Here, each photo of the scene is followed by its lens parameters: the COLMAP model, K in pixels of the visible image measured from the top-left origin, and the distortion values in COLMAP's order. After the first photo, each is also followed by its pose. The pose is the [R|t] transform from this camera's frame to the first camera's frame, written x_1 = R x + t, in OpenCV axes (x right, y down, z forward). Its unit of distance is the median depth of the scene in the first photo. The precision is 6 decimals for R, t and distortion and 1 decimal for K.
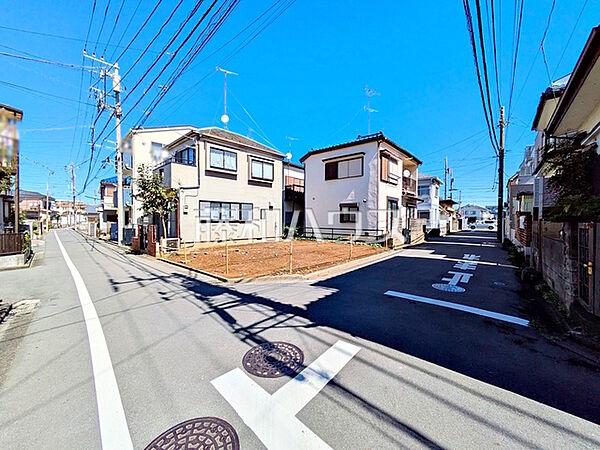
lens RADIAL K [[236.7, 0, 300.8], [0, 236.7, 224.4], [0, 0, 1]] dist [0.003068, -0.000040]
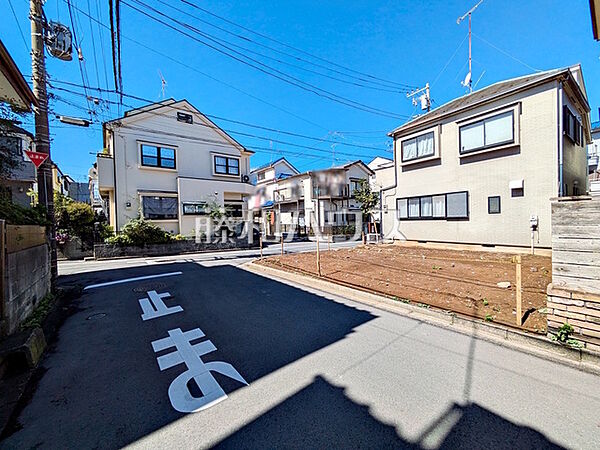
lens RADIAL K [[236.7, 0, 300.8], [0, 236.7, 224.4], [0, 0, 1]] dist [0.003068, -0.000040]
pose [[-0.205956, 0.016588, -0.978421, 0.560305], [0.007172, 0.999855, 0.015441, -0.007984], [0.978535, -0.003837, -0.206046, 0.691428]]
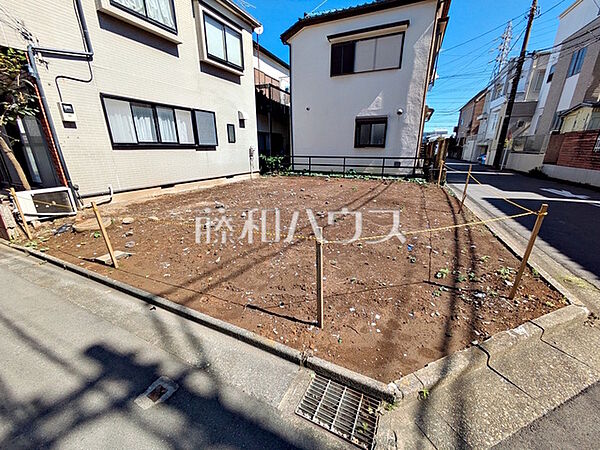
lens RADIAL K [[236.7, 0, 300.8], [0, 236.7, 224.4], [0, 0, 1]] dist [0.003068, -0.000040]
pose [[0.956861, -0.096232, 0.274146, -0.190631], [0.012790, 0.956593, 0.291147, 0.003123], [-0.290264, -0.275081, 0.916557, 0.375497]]
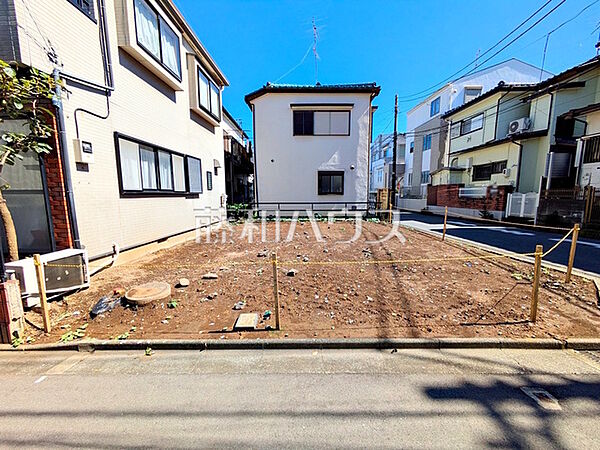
lens RADIAL K [[237.8, 0, 300.0], [0, 237.8, 225.0], [0, 0, 1]] dist [0.007759, 0.000296]
pose [[0.750186, -0.092513, 0.654723, -0.400849], [0.022335, 0.993144, 0.114741, -0.000573], [-0.660849, -0.071454, 0.747109, 0.467843]]
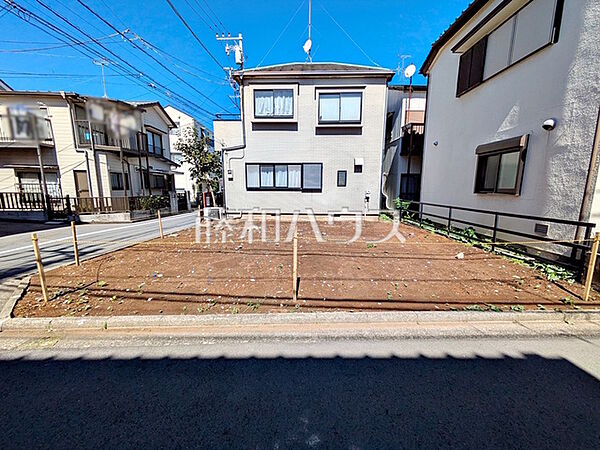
lens RADIAL K [[236.7, 0, 300.8], [0, 236.7, 224.4], [0, 0, 1]] dist [0.003068, -0.000040]
pose [[0.658295, 0.114725, -0.743967, 0.288602], [-0.017587, 0.990392, 0.137163, -0.005537], [0.752555, -0.077210, 0.653988, 0.505089]]
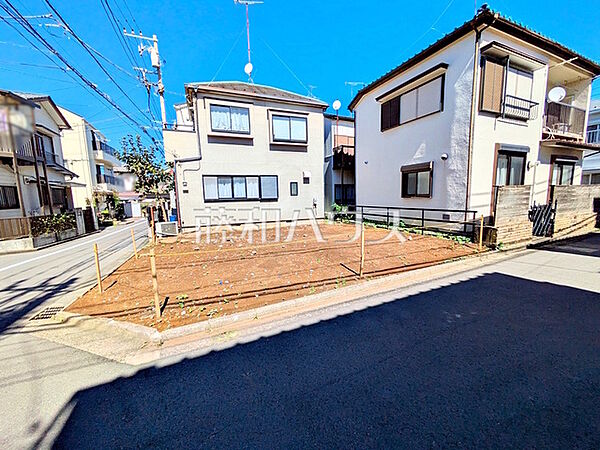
lens RADIAL K [[236.7, 0, 300.8], [0, 236.7, 224.4], [0, 0, 1]] dist [0.003068, -0.000040]
pose [[0.910774, 0.021782, -0.412330, 0.187519], [0.021182, 0.994828, 0.099341, -0.005418], [0.412361, -0.099211, 0.905602, 0.331706]]
